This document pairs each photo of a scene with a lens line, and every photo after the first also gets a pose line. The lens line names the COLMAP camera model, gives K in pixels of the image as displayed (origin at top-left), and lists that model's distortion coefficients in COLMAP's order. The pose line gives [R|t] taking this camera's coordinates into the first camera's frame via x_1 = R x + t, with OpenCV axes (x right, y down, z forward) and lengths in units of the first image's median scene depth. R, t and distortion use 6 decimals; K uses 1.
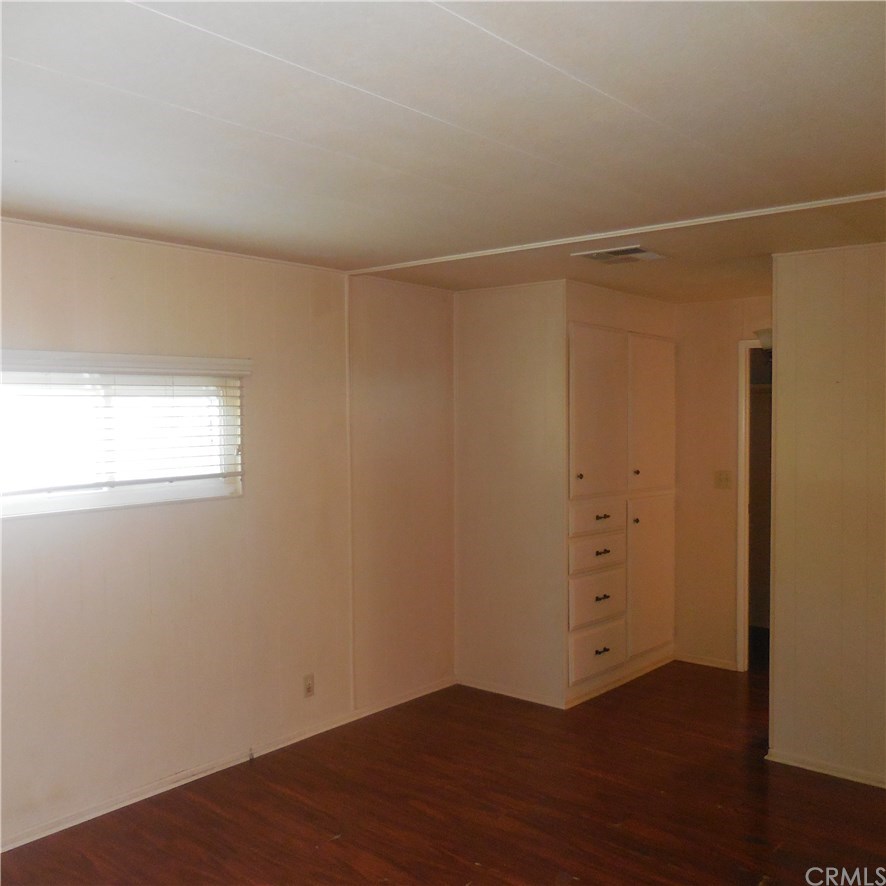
lens RADIAL K [[881.2, 0, 443.0], [0, 881.2, 443.0], [0, 0, 1]] dist [0.001957, -0.086987]
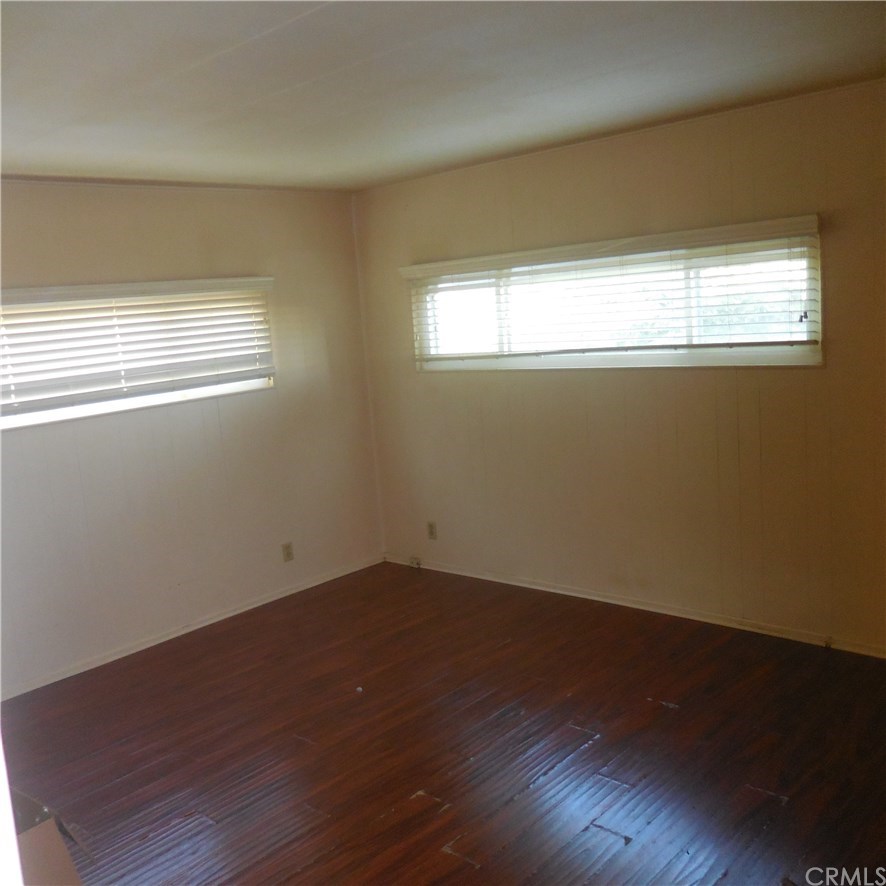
lens RADIAL K [[881.2, 0, 443.0], [0, 881.2, 443.0], [0, 0, 1]] dist [0.001957, -0.086987]
pose [[-0.053674, 0.180698, -0.982073, 0.714864], [0.053063, 0.982617, 0.177898, -0.046048], [0.997148, -0.042564, -0.062330, 0.679362]]
